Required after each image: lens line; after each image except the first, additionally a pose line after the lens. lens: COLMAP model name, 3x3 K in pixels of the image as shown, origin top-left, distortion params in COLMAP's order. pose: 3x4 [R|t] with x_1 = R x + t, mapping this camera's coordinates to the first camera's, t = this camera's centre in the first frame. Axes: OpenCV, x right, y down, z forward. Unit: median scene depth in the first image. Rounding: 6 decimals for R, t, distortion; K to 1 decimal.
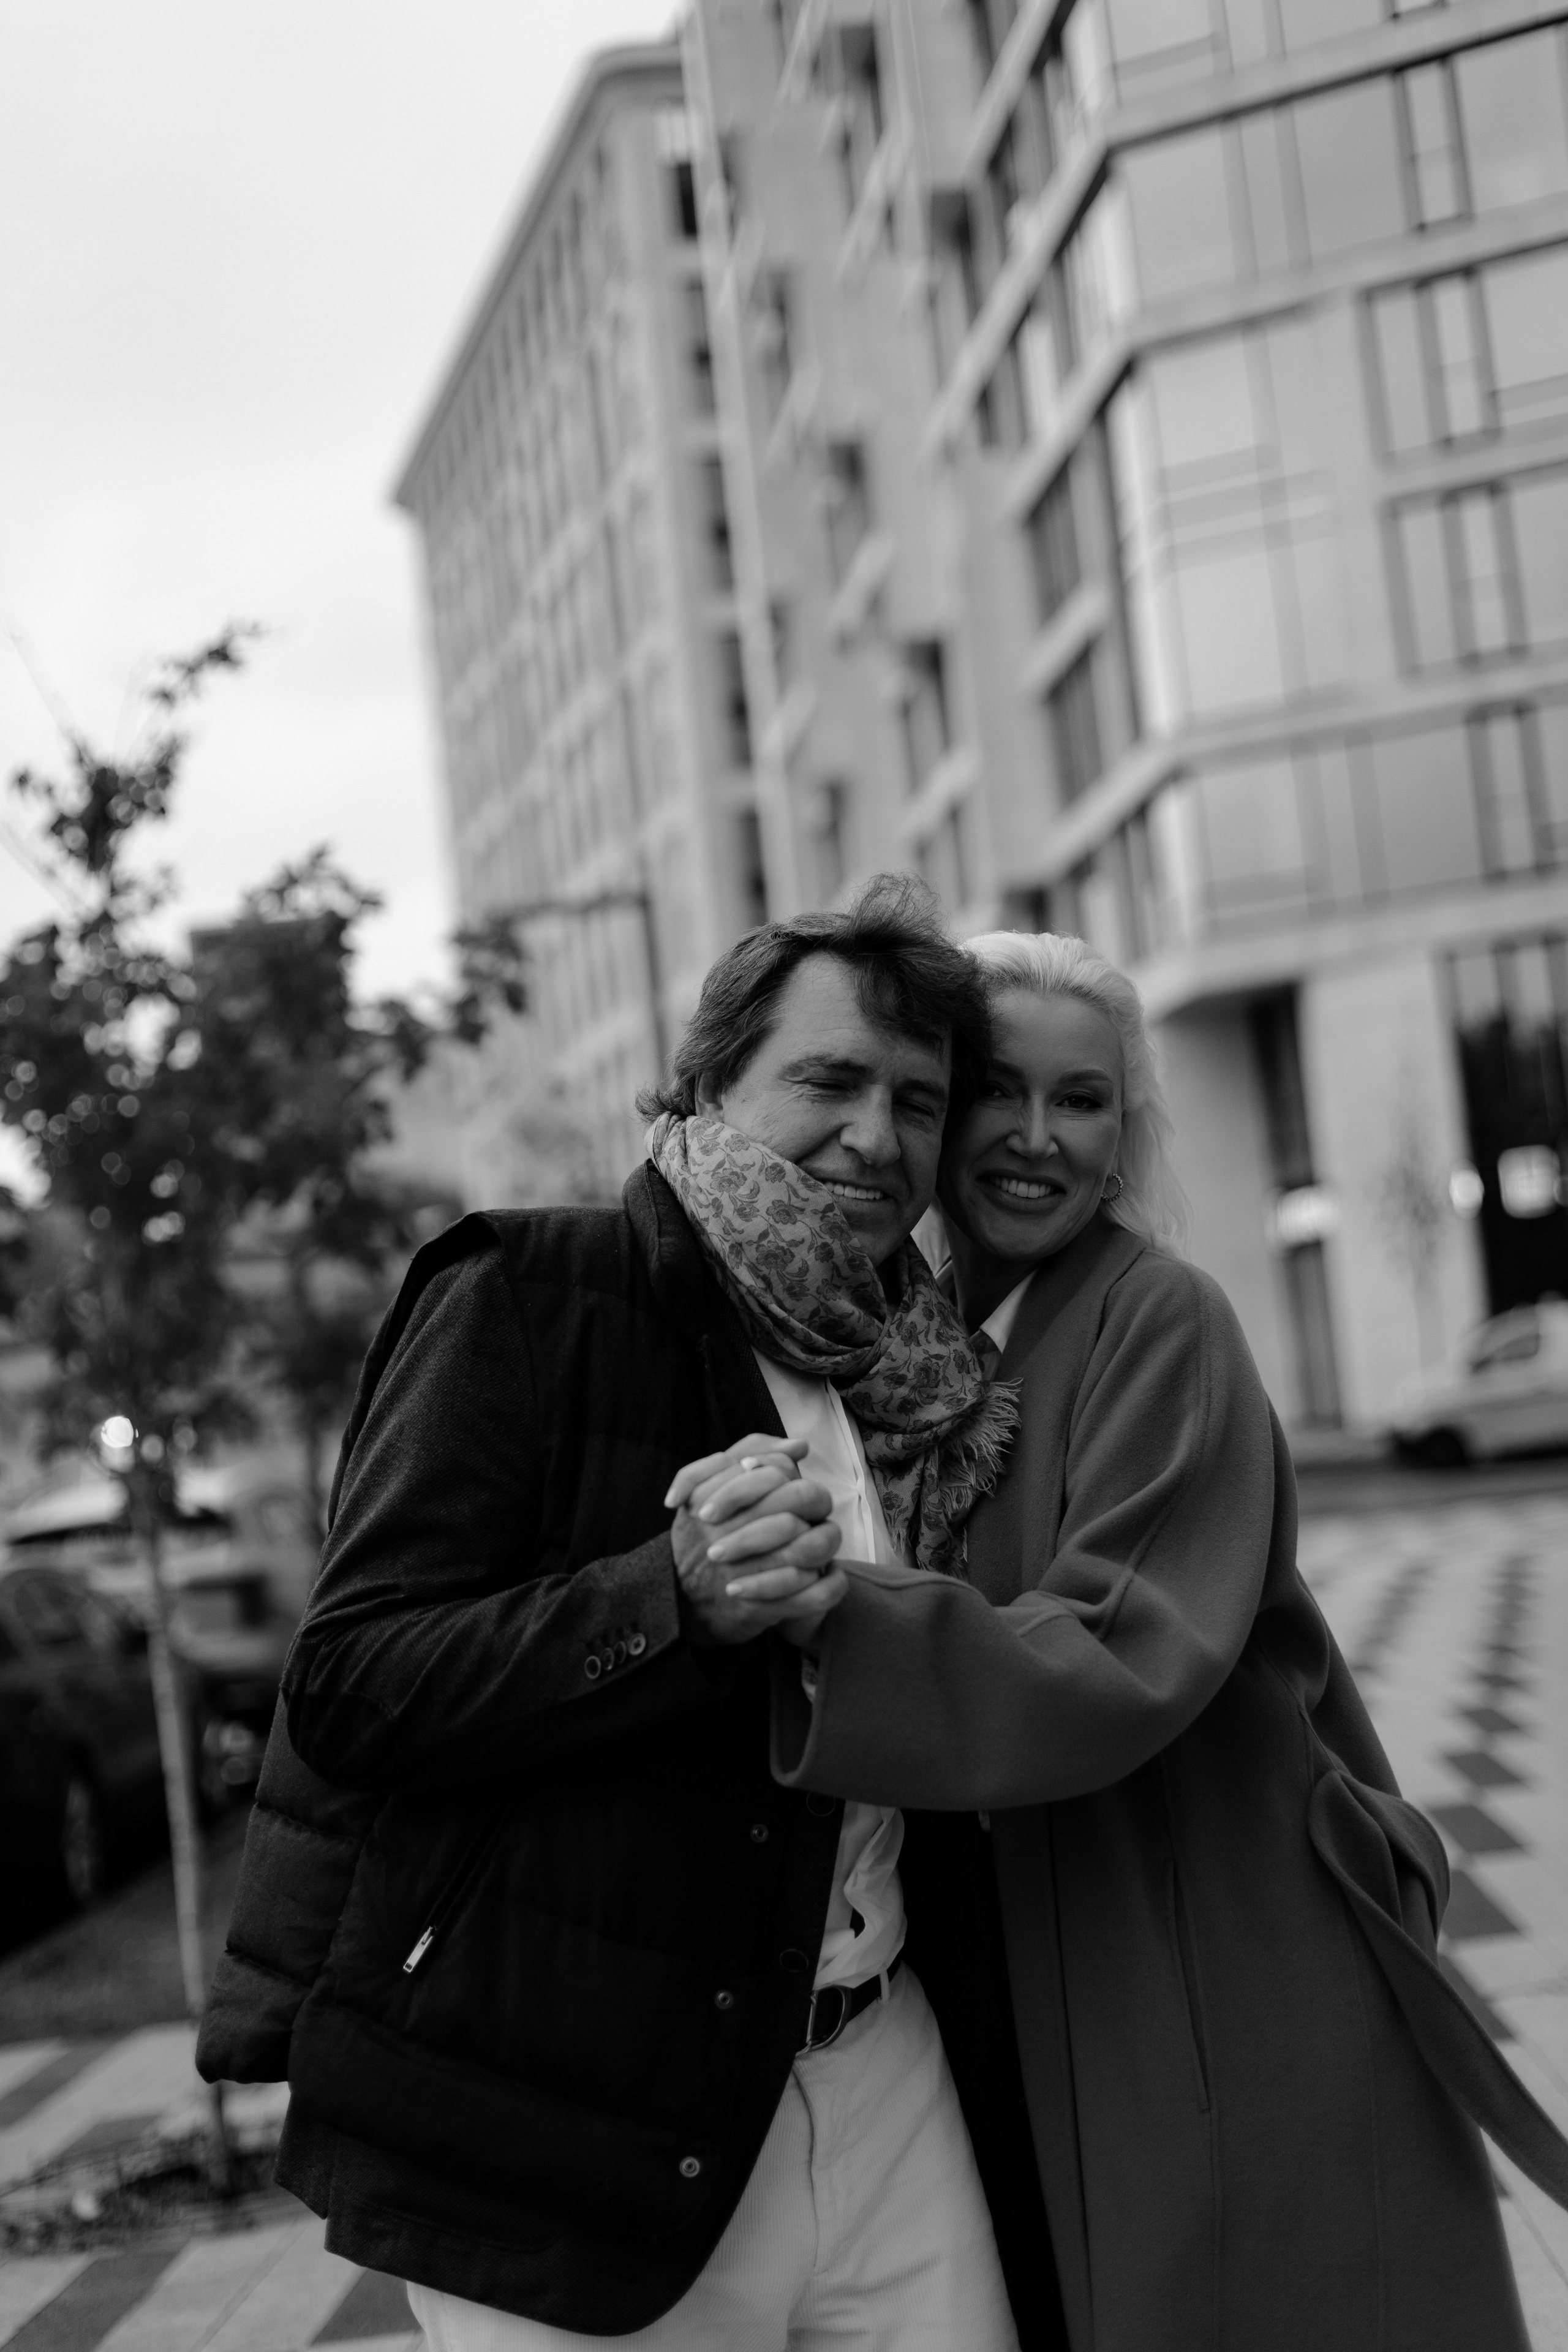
lens RADIAL K [[3397.5, 0, 784.0], [0, 3397.5, 1176.0], [0, 0, 1]] dist [-0.007626, 0.017235]
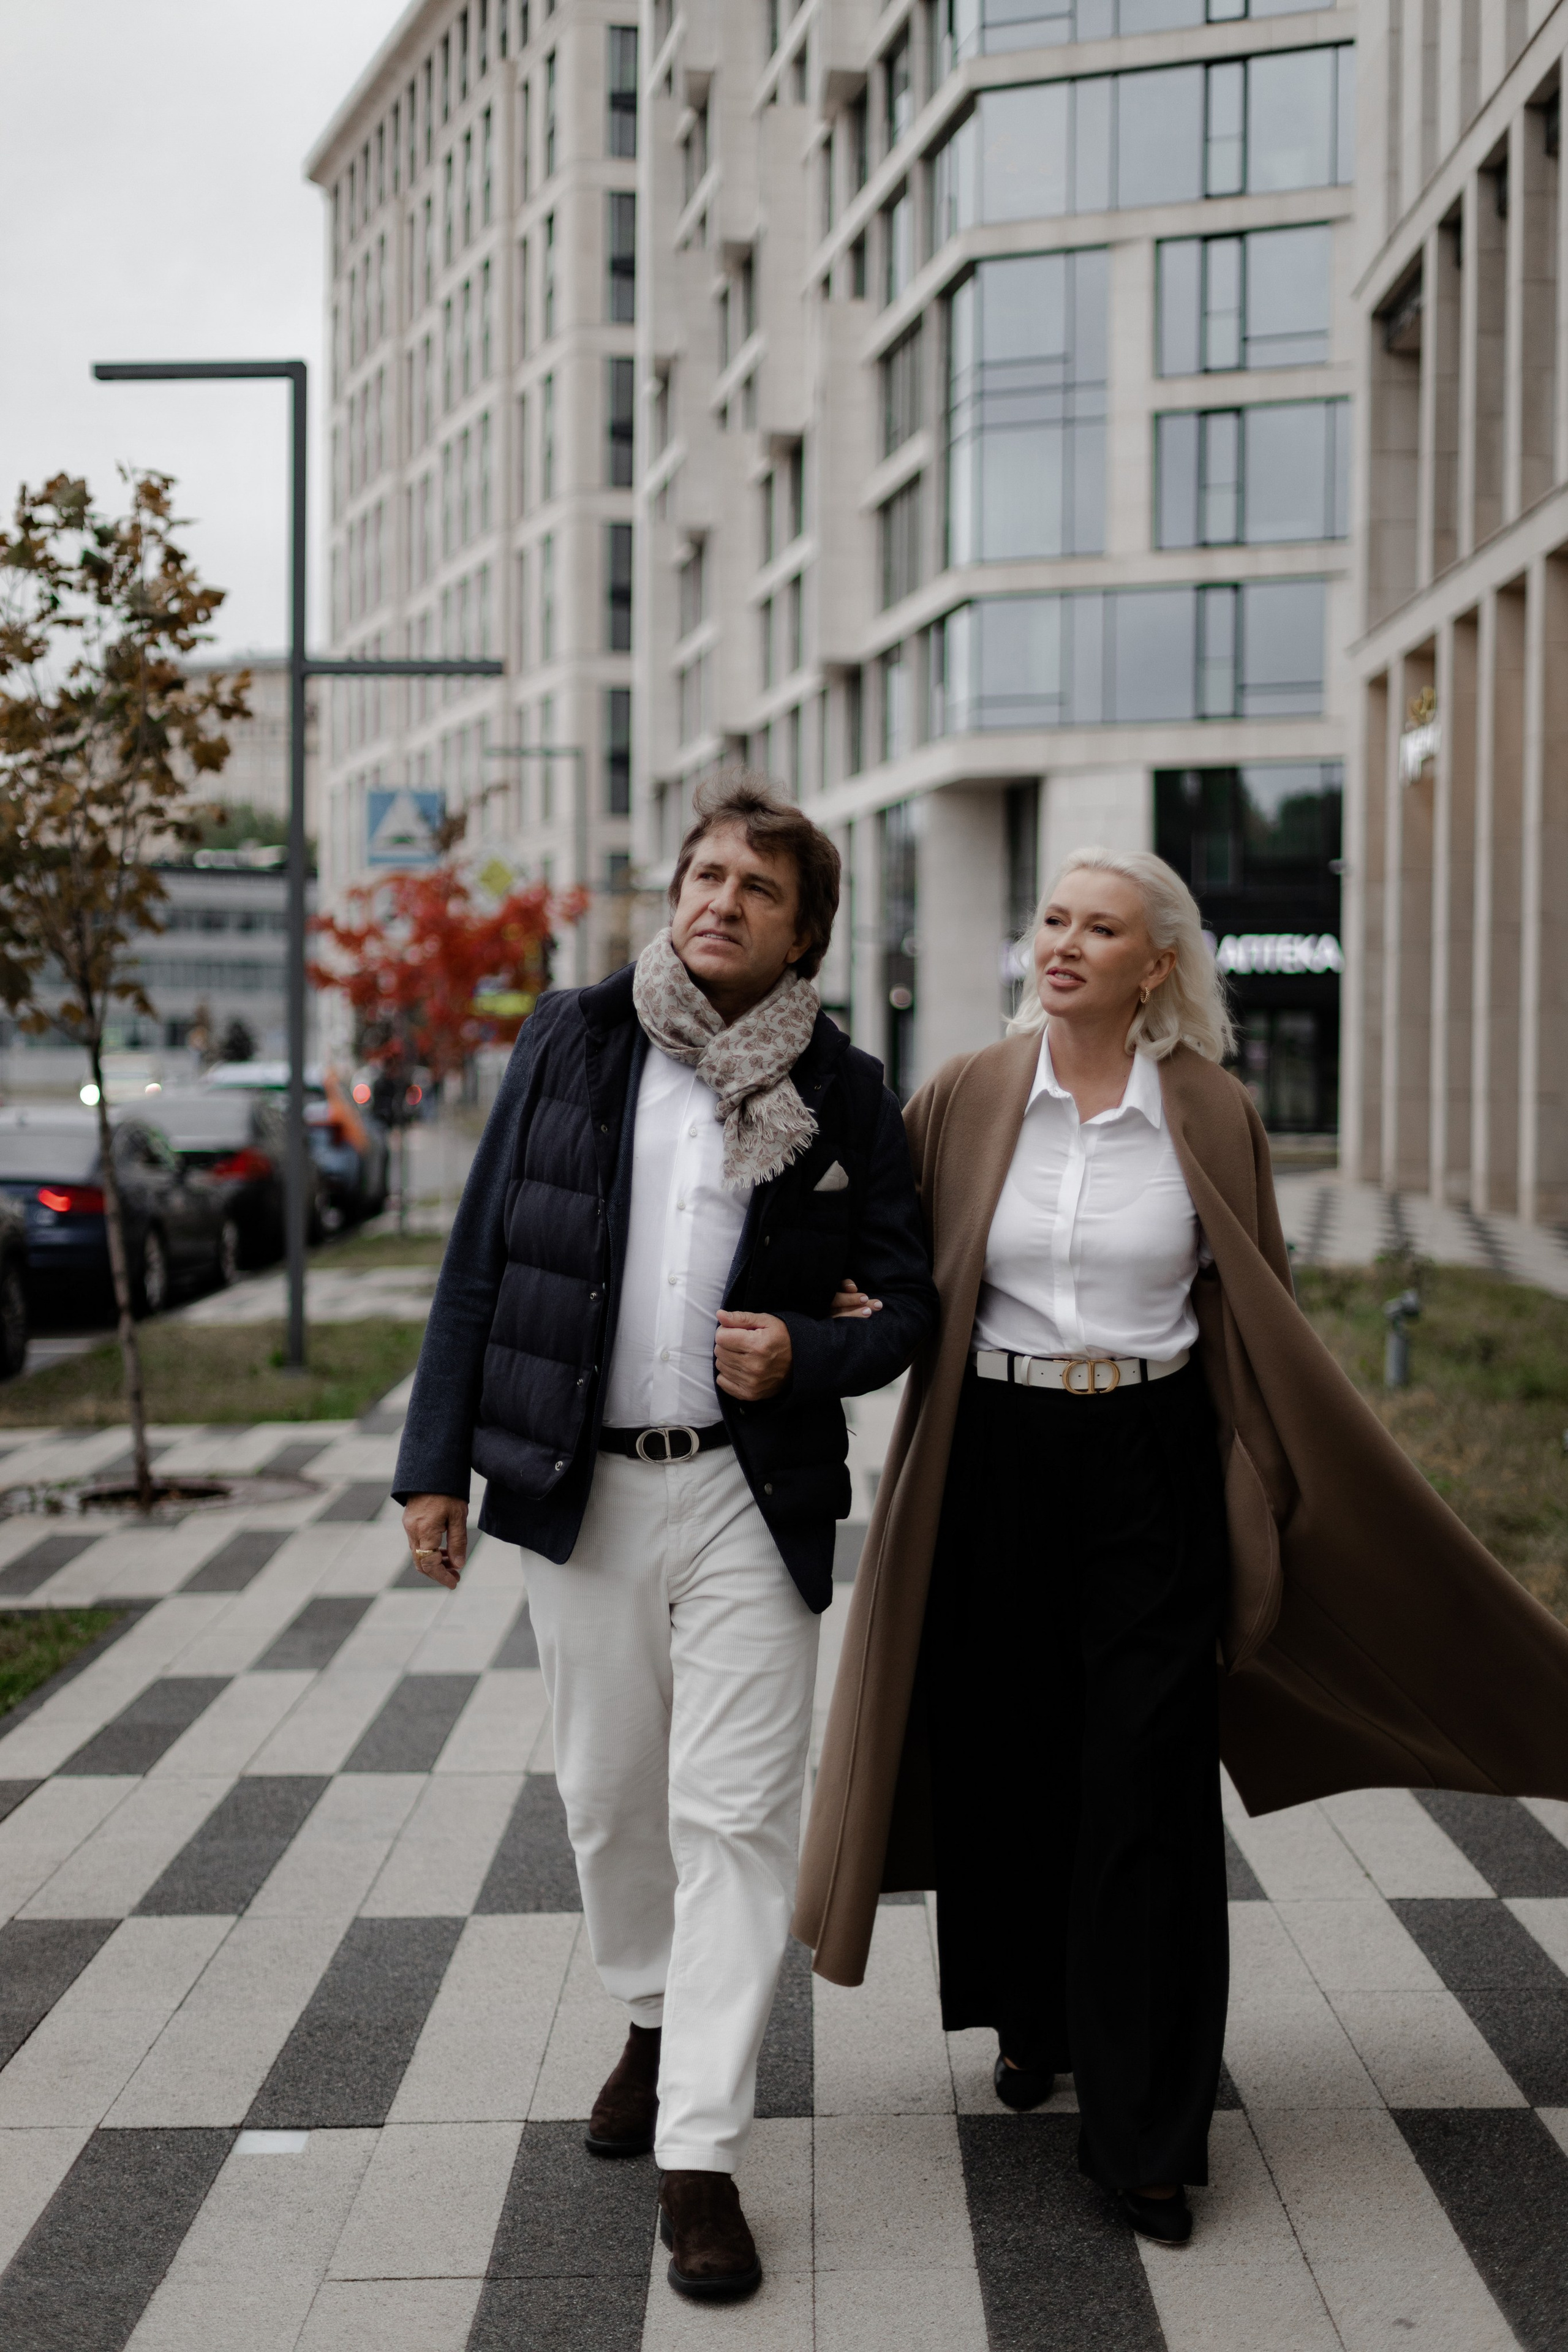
lens RADIAL K [[3397.5, 0, 784.0], [0, 3397.5, 1176.0], [0, 0, 1]] dist [-0.007626, 0.017235]
pose [[0.992041, 0.108642, 0.063649, -0.007088], [-0.114383, 0.988899, 0.094839, -0.012986], [-0.052639, -0.101365, 0.993456, -0.196367]]
